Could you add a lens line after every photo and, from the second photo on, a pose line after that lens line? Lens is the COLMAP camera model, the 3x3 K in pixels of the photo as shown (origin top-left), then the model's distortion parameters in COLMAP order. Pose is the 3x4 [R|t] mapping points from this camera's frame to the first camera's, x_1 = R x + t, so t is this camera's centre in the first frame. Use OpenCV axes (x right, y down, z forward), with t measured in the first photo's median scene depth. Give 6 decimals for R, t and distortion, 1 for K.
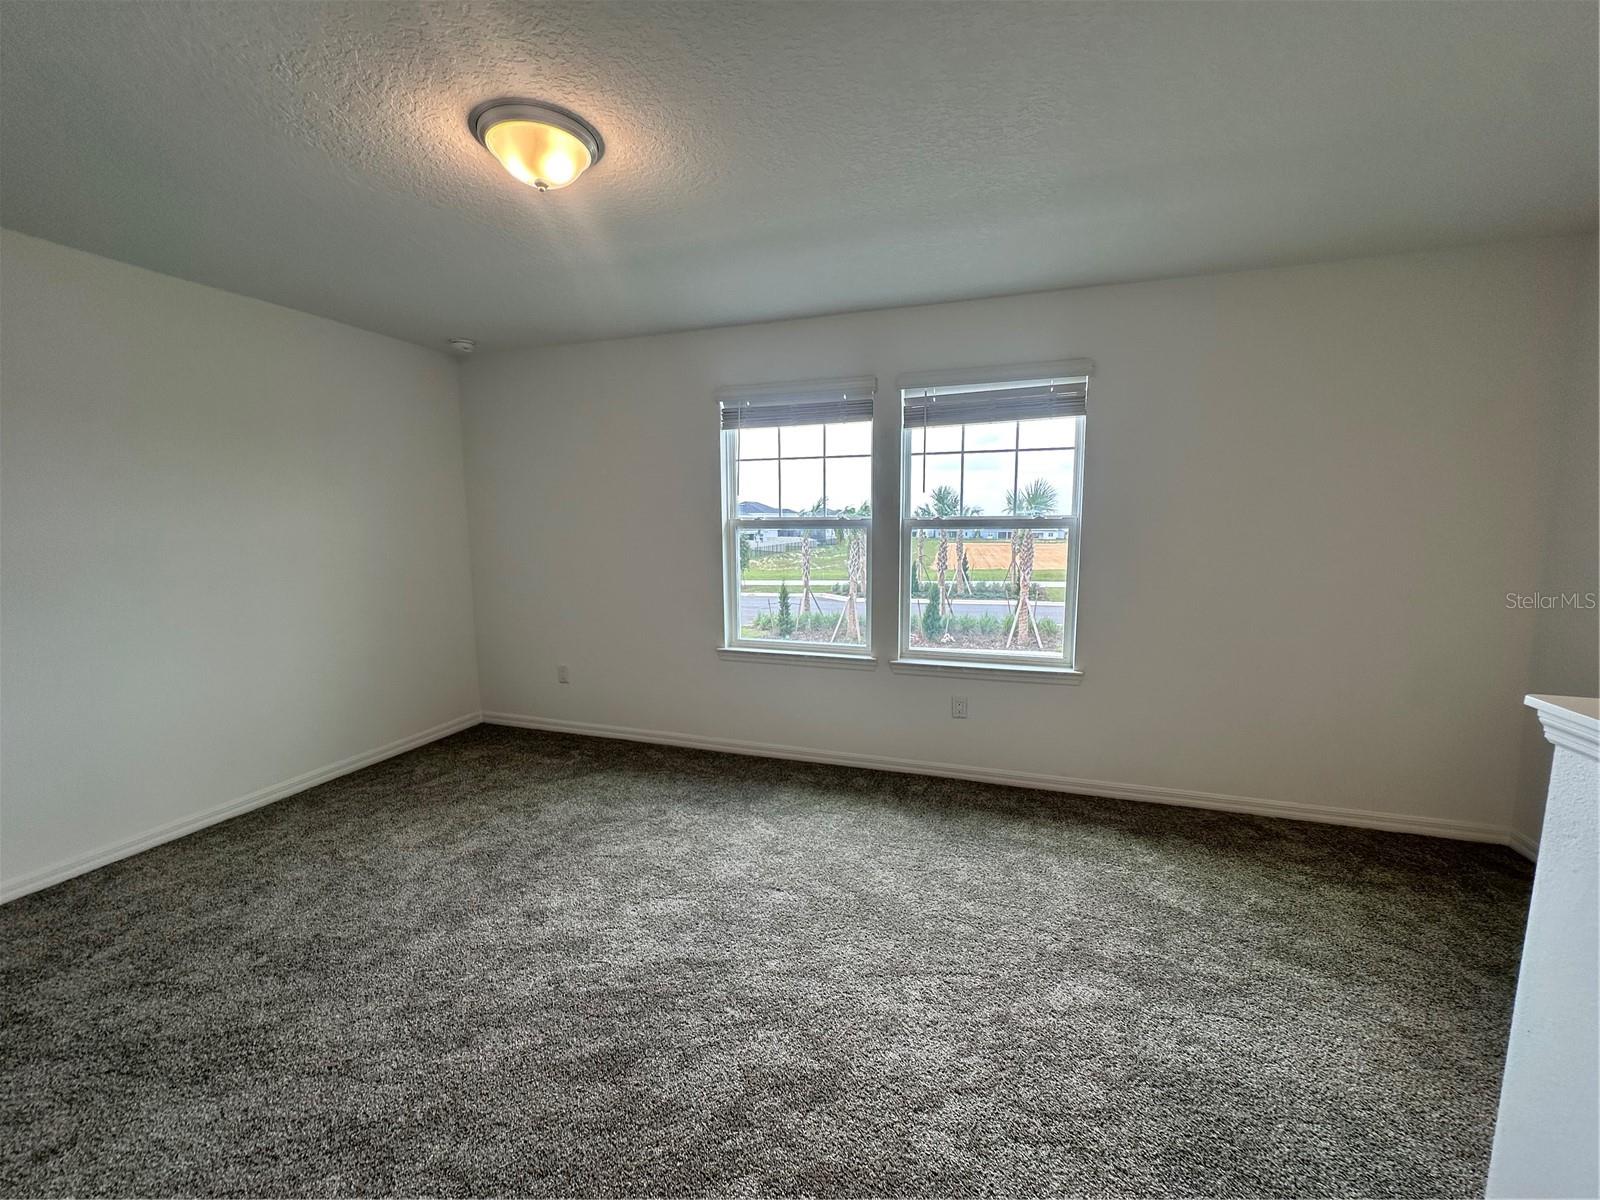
lens RADIAL K [[641.1, 0, 800.0], [0, 641.1, 600.0], [0, 0, 1]] dist [-0.001963, 0.000184]
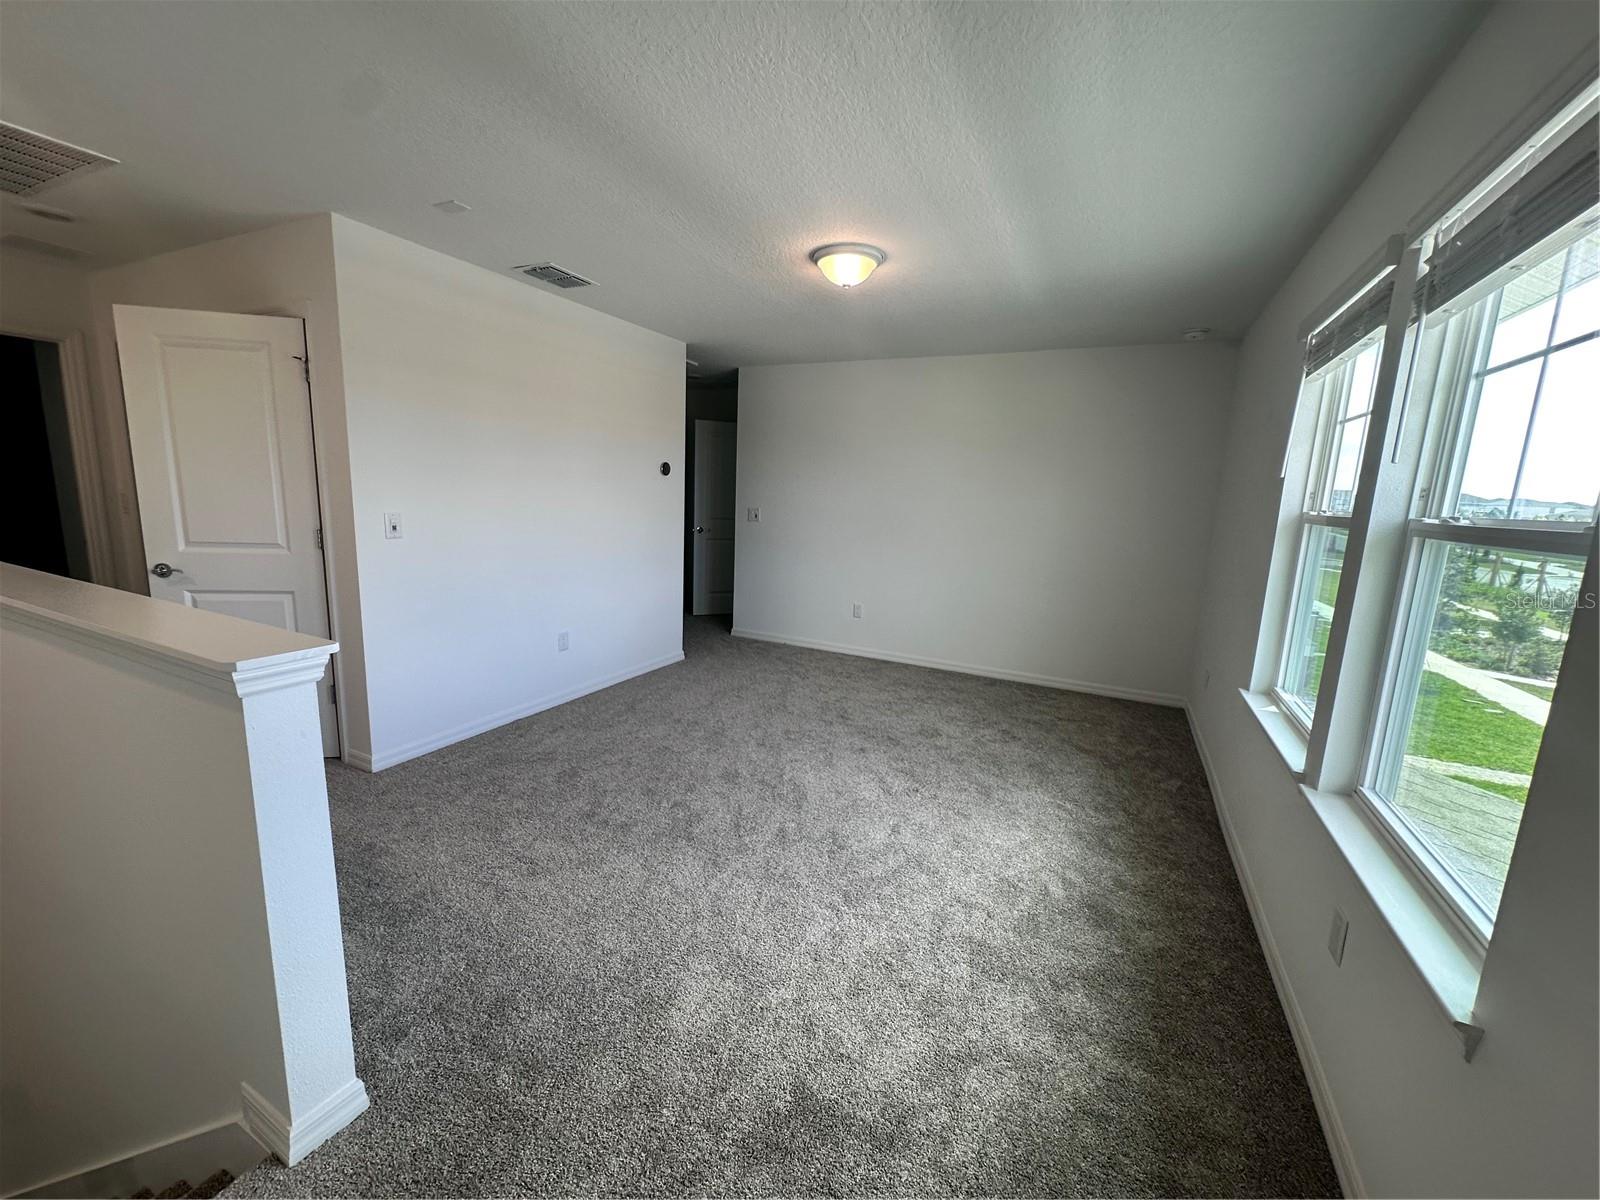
lens RADIAL K [[641.1, 0, 800.0], [0, 641.1, 600.0], [0, 0, 1]] dist [-0.001963, 0.000184]
pose [[-0.137541, 0.167142, -0.976292, 0.809716], [-0.160702, 0.968835, 0.188505, -0.099248], [0.977373, 0.182819, -0.106395, 0.728684]]
